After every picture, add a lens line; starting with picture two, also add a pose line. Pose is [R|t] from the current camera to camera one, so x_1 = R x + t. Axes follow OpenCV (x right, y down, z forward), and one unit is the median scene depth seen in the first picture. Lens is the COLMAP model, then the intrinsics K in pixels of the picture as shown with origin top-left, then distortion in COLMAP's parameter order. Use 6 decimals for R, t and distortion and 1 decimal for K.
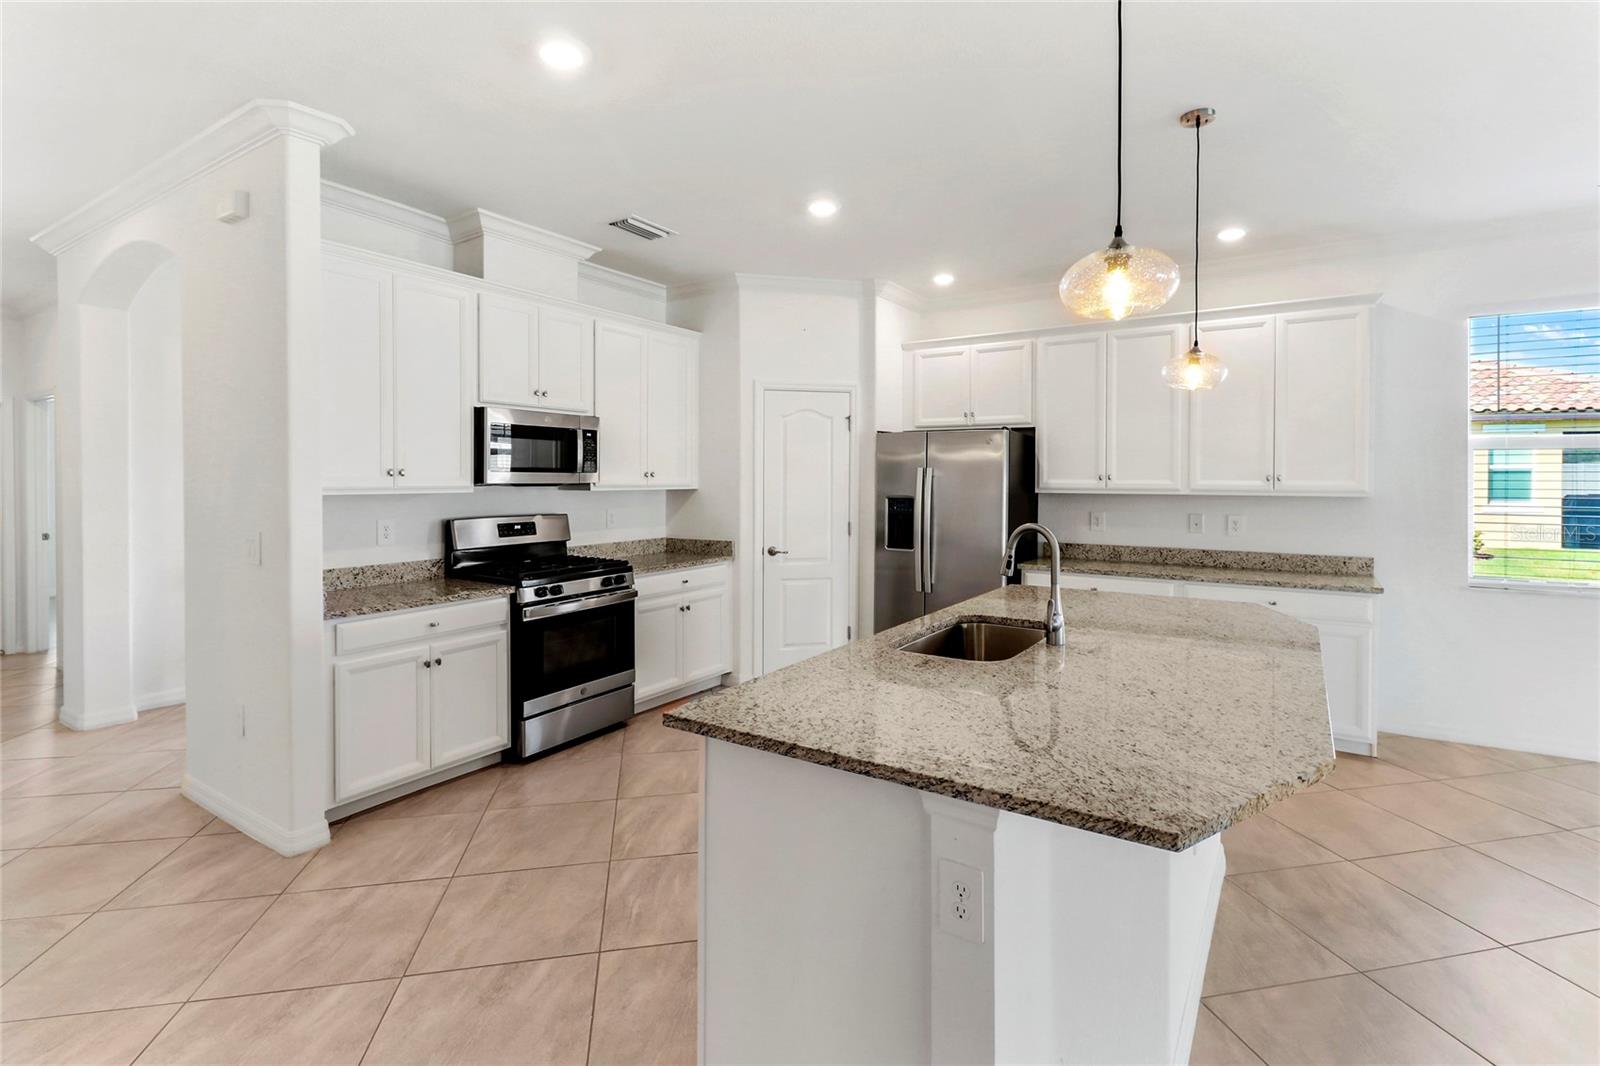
lens RADIAL K [[742.0, 0, 810.1], [0, 742.0, 487.0], [0, 0, 1]] dist [0.002519, 0.000402]
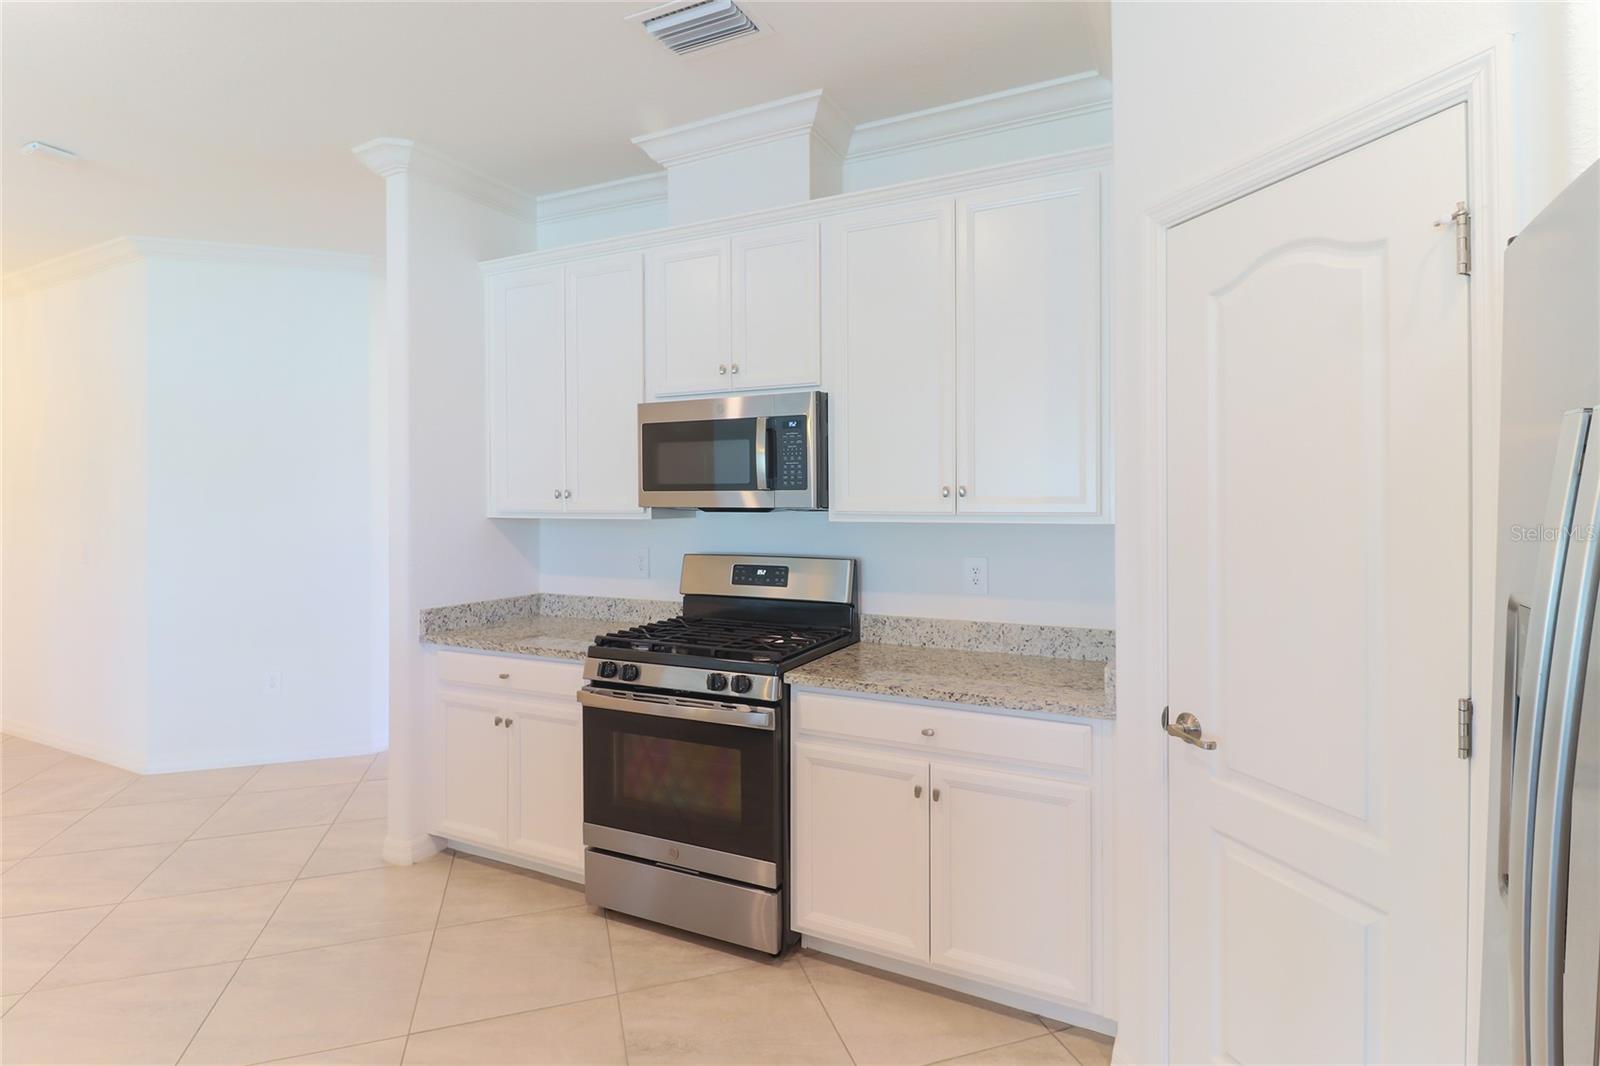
lens RADIAL K [[784.1, 0, 812.8], [0, 784.1, 500.3], [0, 0, 1]] dist [-0.002333, -0.001255]
pose [[0.123224, 0.001517, -0.992378, 0.308224], [-0.007584, 0.999971, 0.000587, -0.011632], [0.992350, 0.007454, 0.123232, 0.935384]]
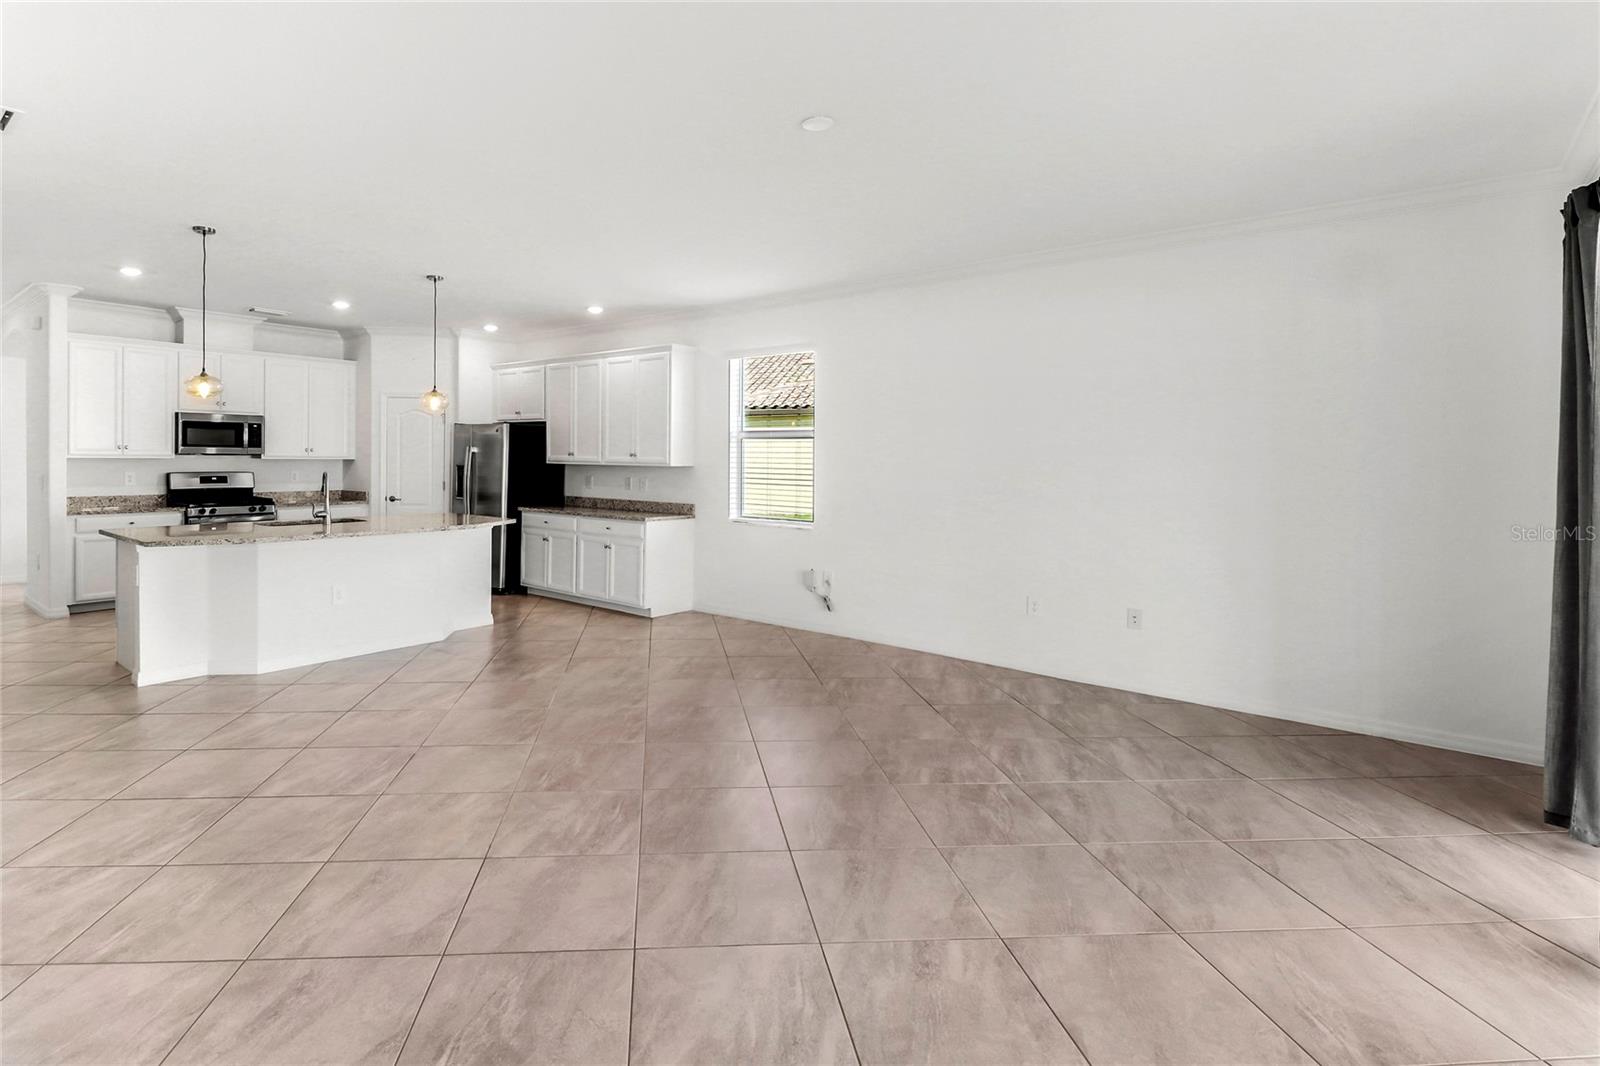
lens RADIAL K [[783.6, 0, 737.4], [0, 783.6, 466.6], [0, 0, 1]] dist [0.002366, -0.013213]
pose [[0.993308, 0.010714, -0.114996, 1.027751], [-0.010854, 0.999941, -0.000589, 0.012573], [0.114983, 0.001833, 0.993366, -0.686108]]
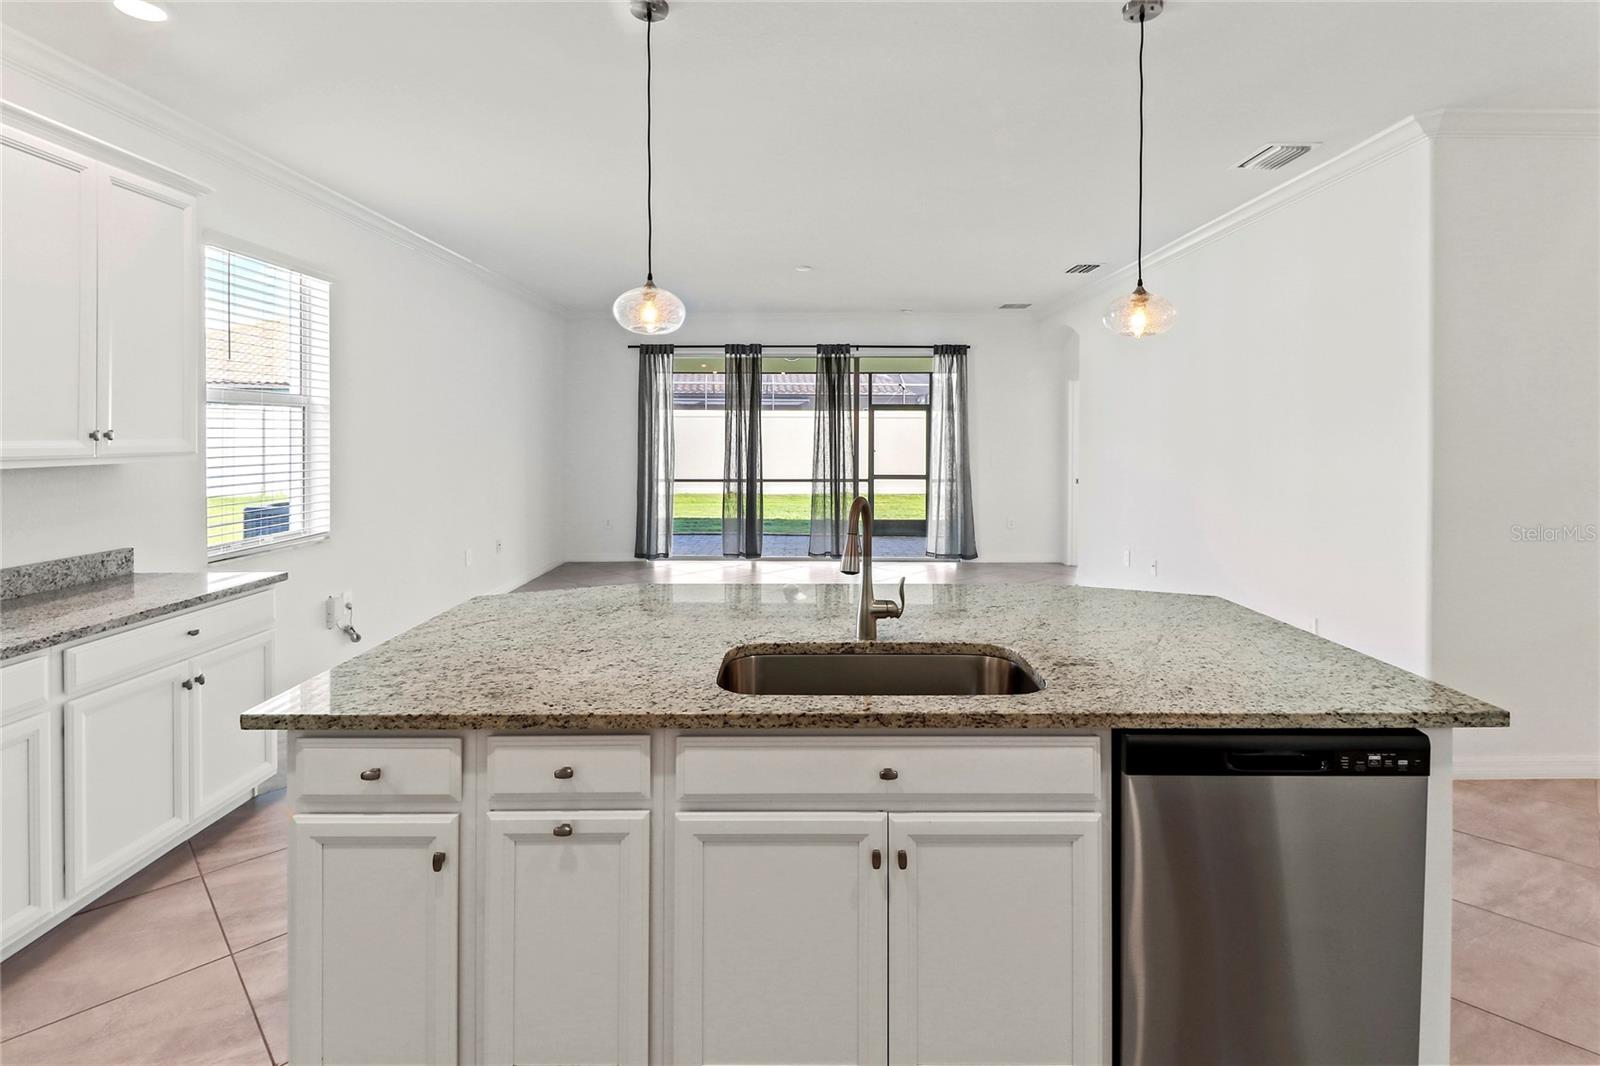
lens RADIAL K [[758.5, 0, 806.7], [0, 758.5, 440.2], [0, 0, 1]] dist [0.015005, -0.013188]
pose [[-0.557873, -0.010261, 0.829863, -0.189948], [0.006841, 0.999833, 0.016962, -0.013958], [-0.829898, 0.015139, -0.557709, 0.834925]]
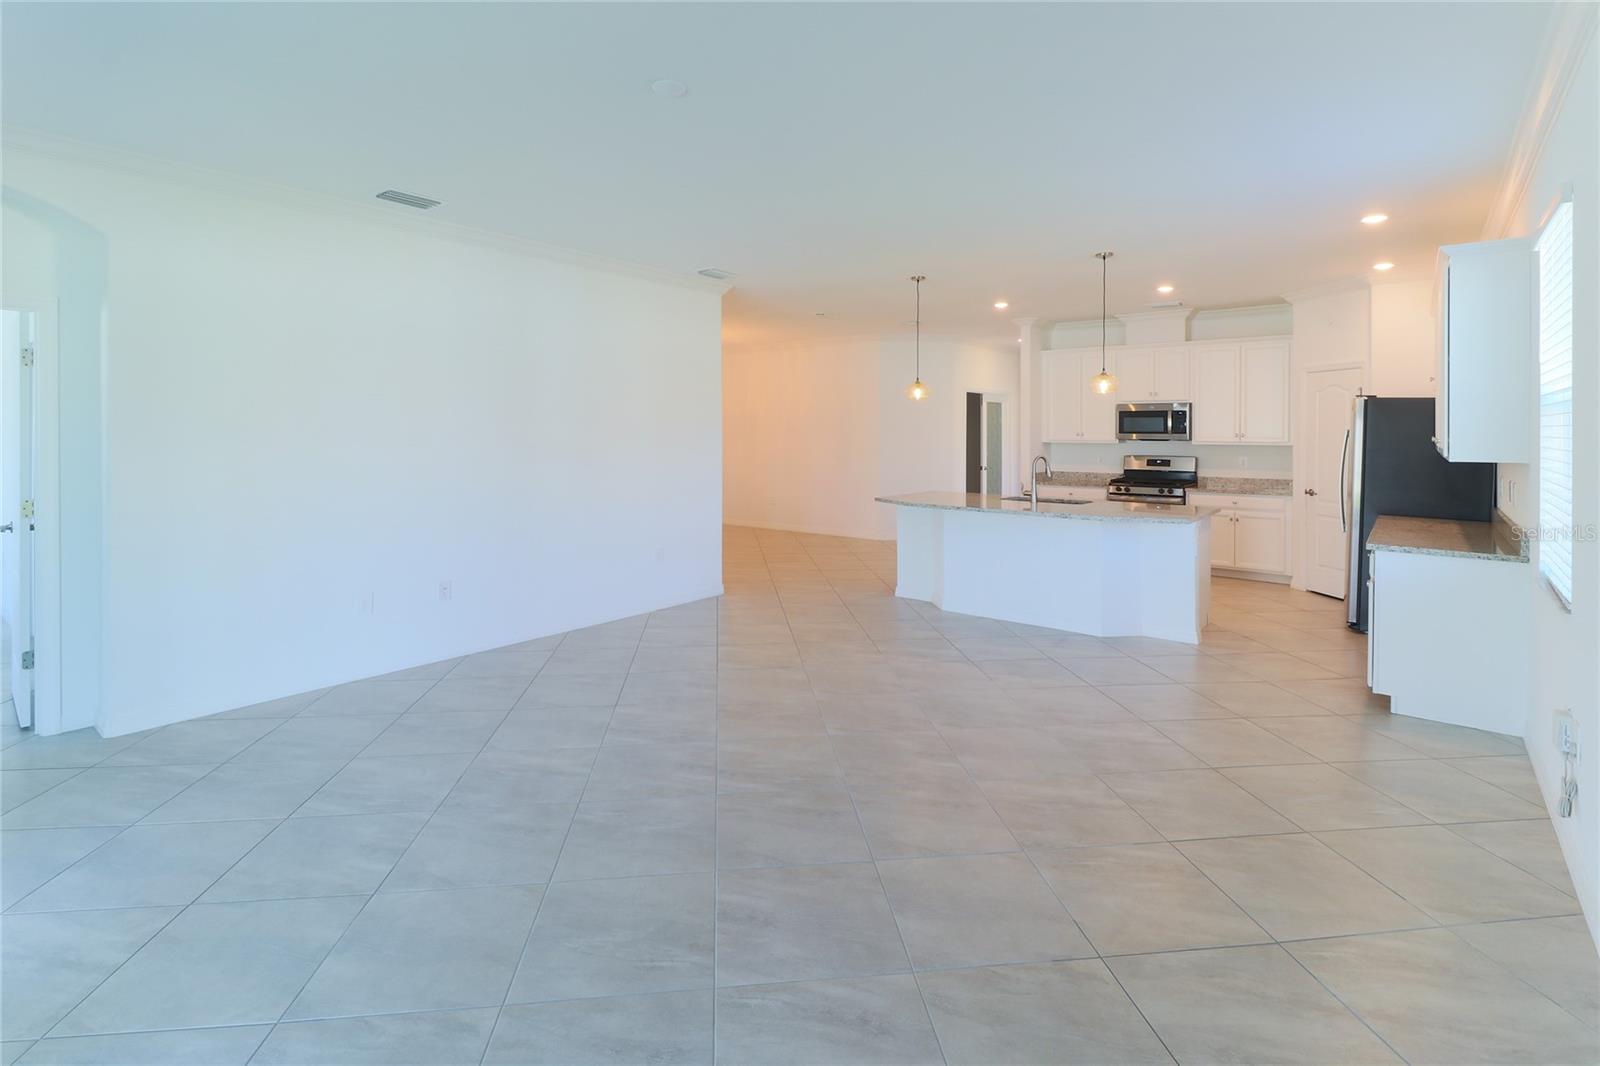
lens RADIAL K [[775.9, 0, 791.1], [0, 775.9, 429.5], [0, 0, 1]] dist [0.001762, -0.013313]
pose [[-0.097745, -0.003964, -0.995204, 1.689686], [-0.017463, 0.999845, -0.002267, -0.009399], [0.995058, 0.017158, -0.097799, 0.229768]]
